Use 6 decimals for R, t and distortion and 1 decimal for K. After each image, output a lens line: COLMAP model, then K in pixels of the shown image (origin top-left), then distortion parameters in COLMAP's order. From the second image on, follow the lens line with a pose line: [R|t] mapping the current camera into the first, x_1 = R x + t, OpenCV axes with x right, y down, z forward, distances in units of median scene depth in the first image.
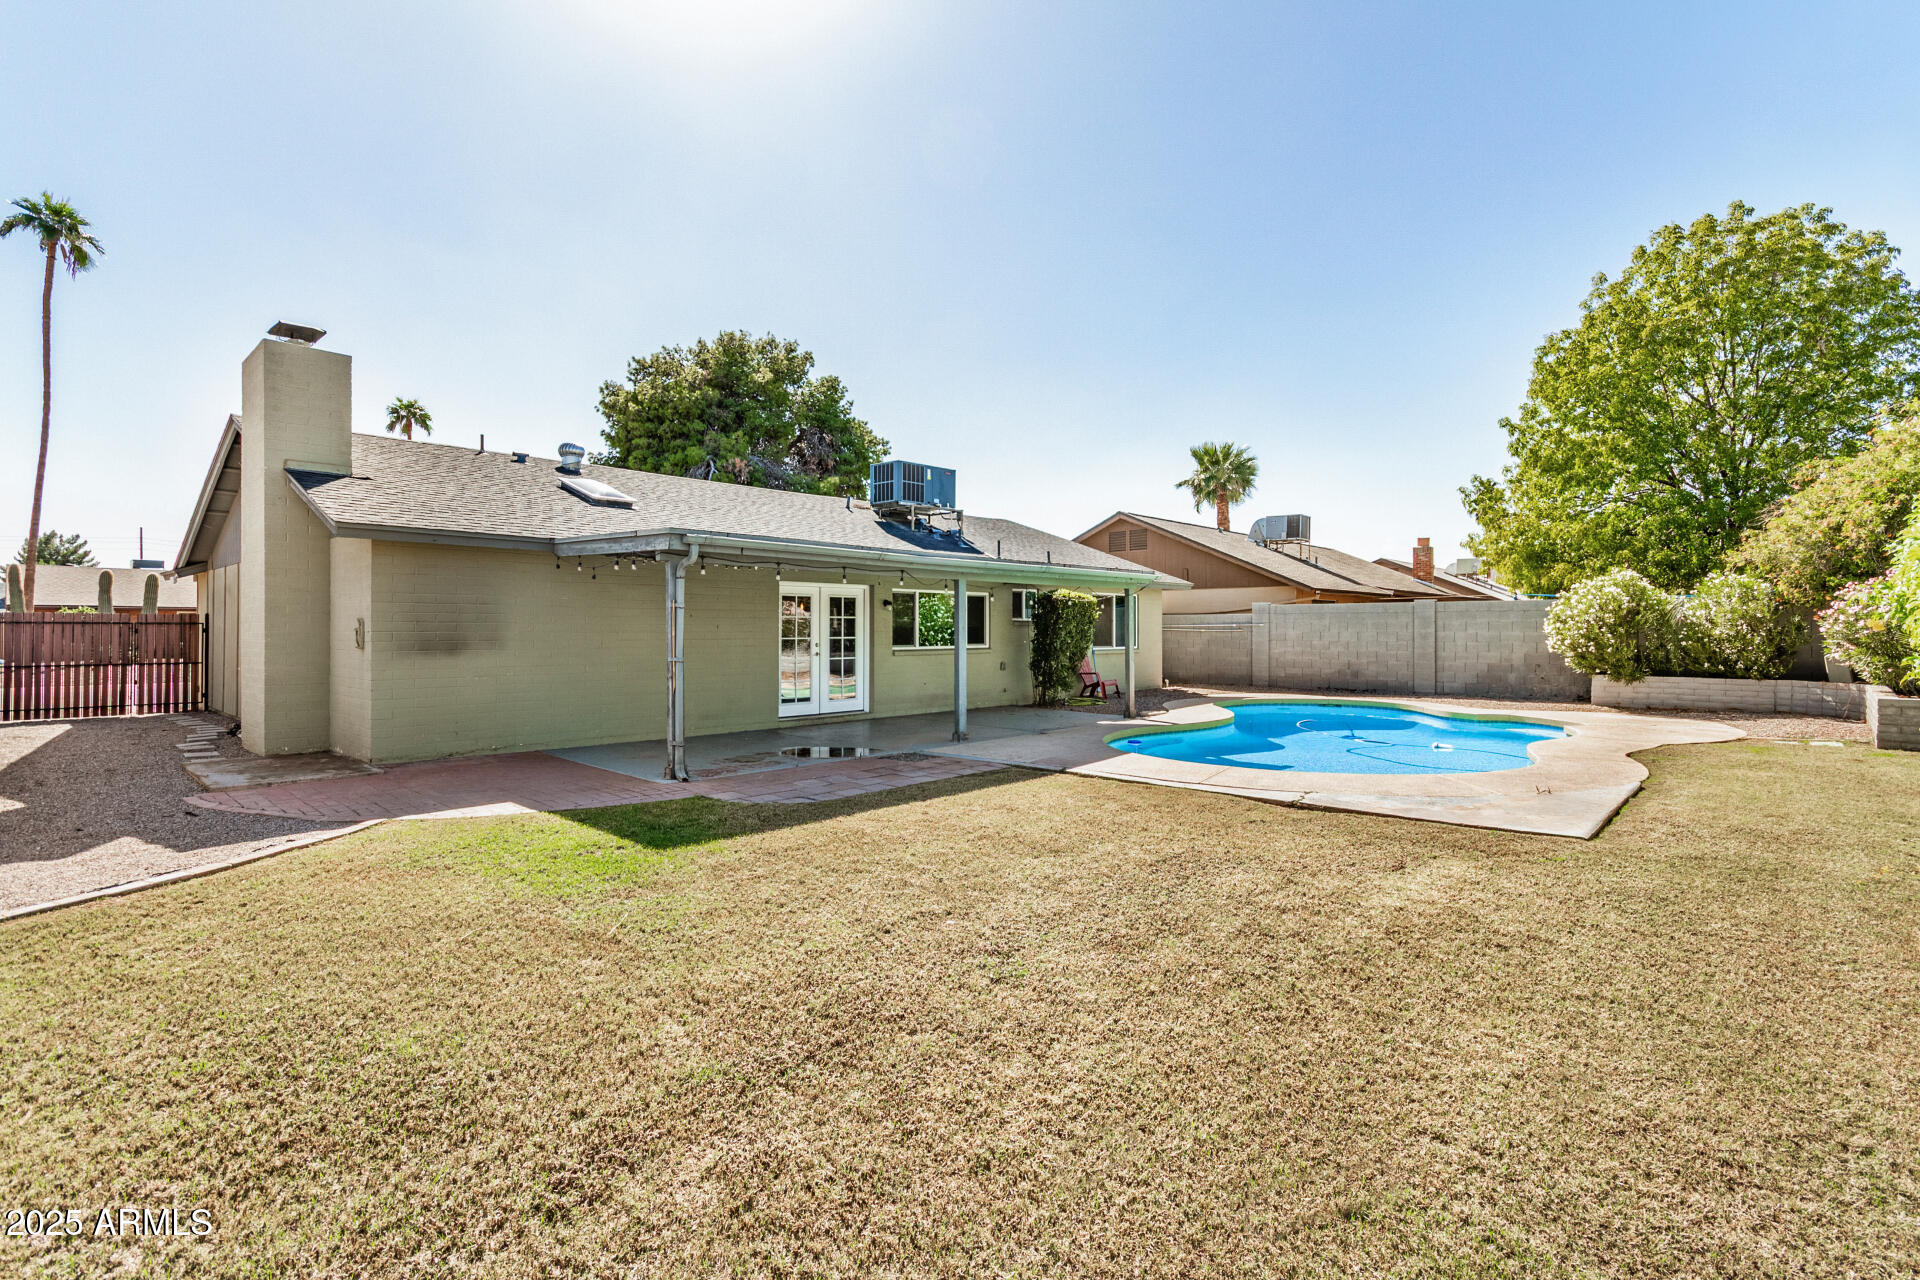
lens RADIAL K [[875.3, 0, 957.0], [0, 875.3, 631.1], [0, 0, 1]] dist [-0.000092, -0.000020]
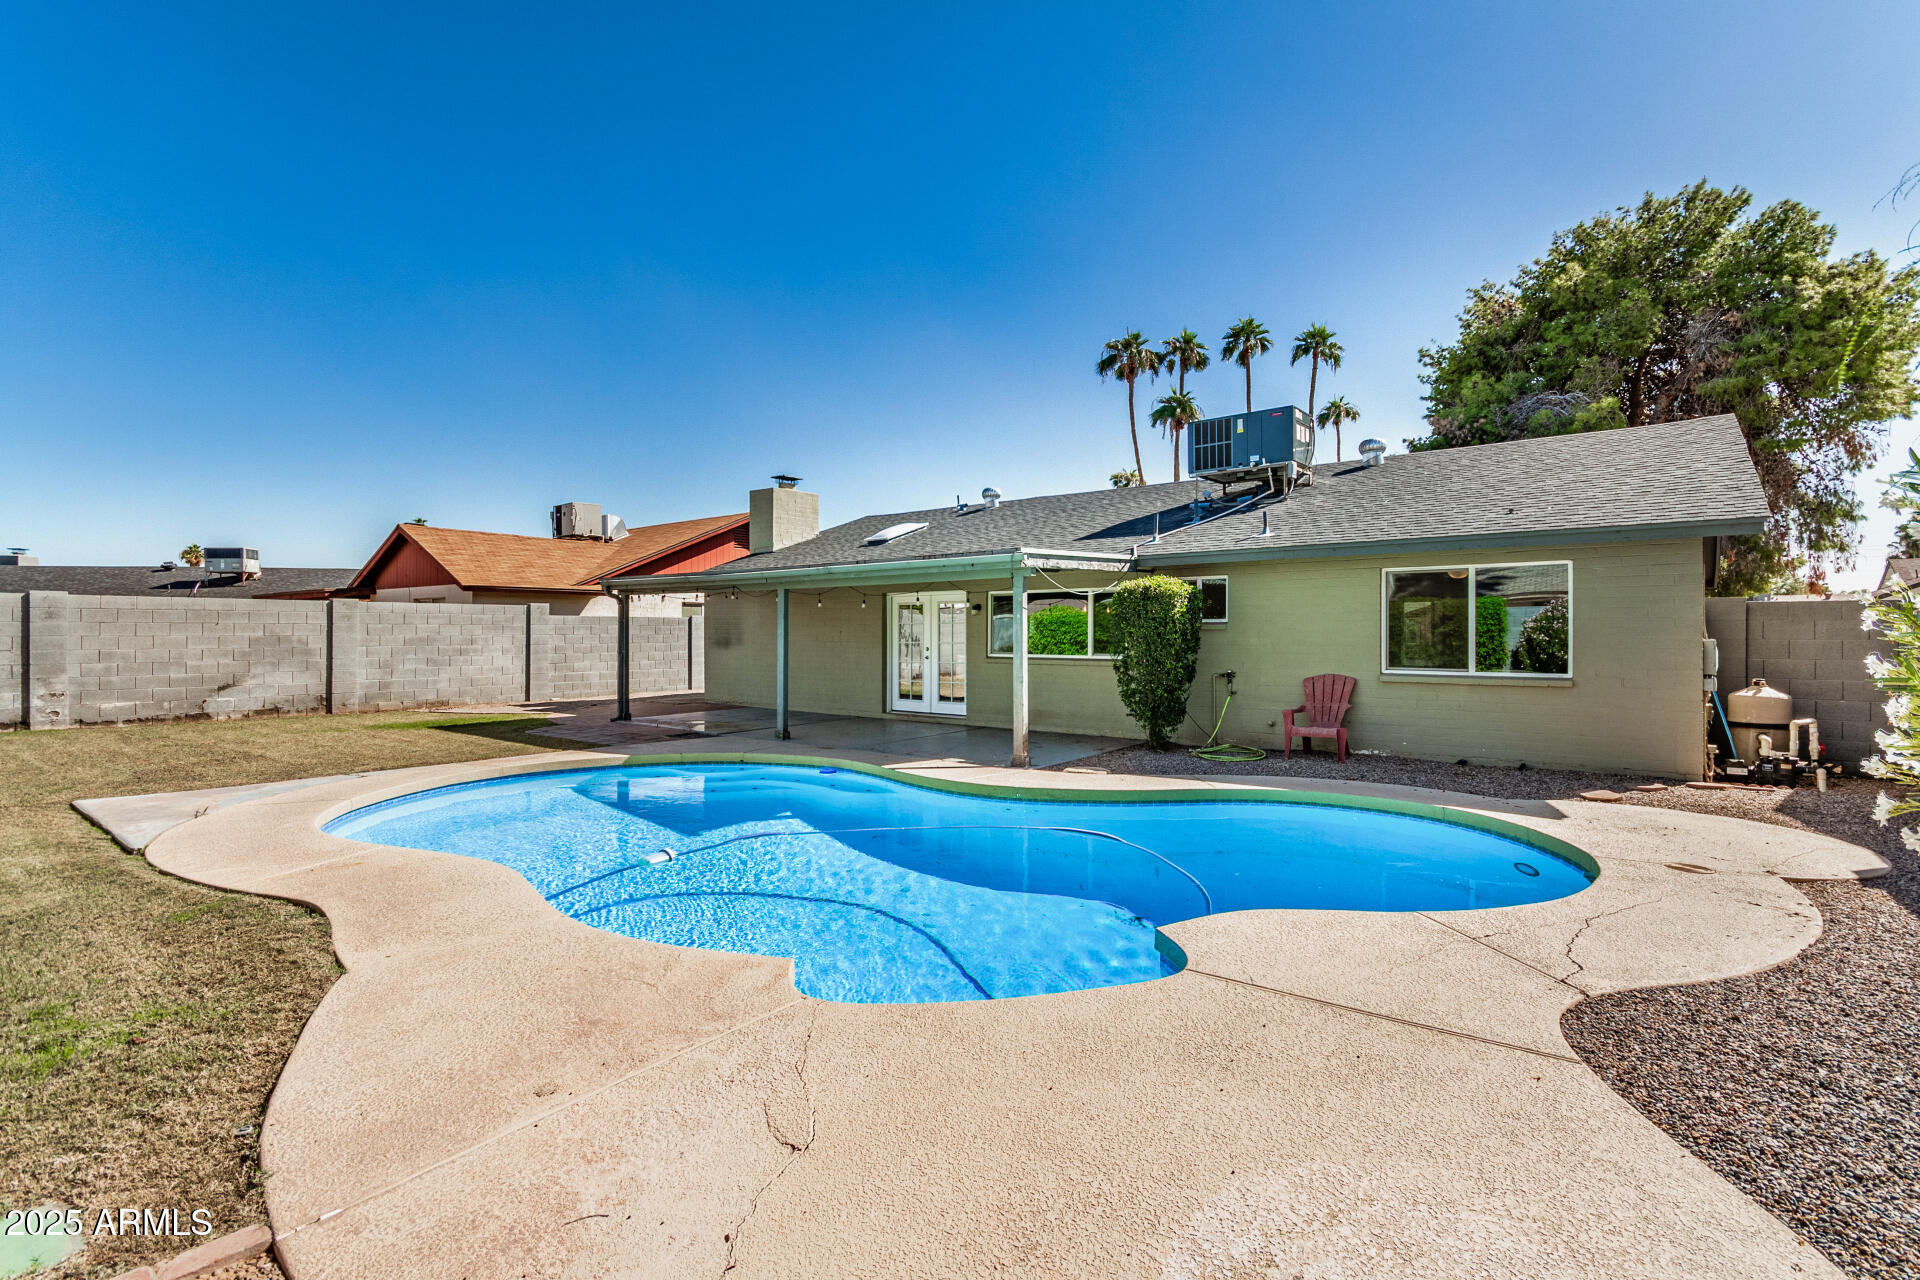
lens RADIAL K [[875.3, 0, 957.0], [0, 875.3, 631.1], [0, 0, 1]] dist [-0.000092, -0.000020]
pose [[0.080809, -0.001799, -0.996728, 0.774490], [-0.004117, 0.999989, -0.002139, -0.003923], [0.996721, 0.004276, 0.080801, 0.795657]]
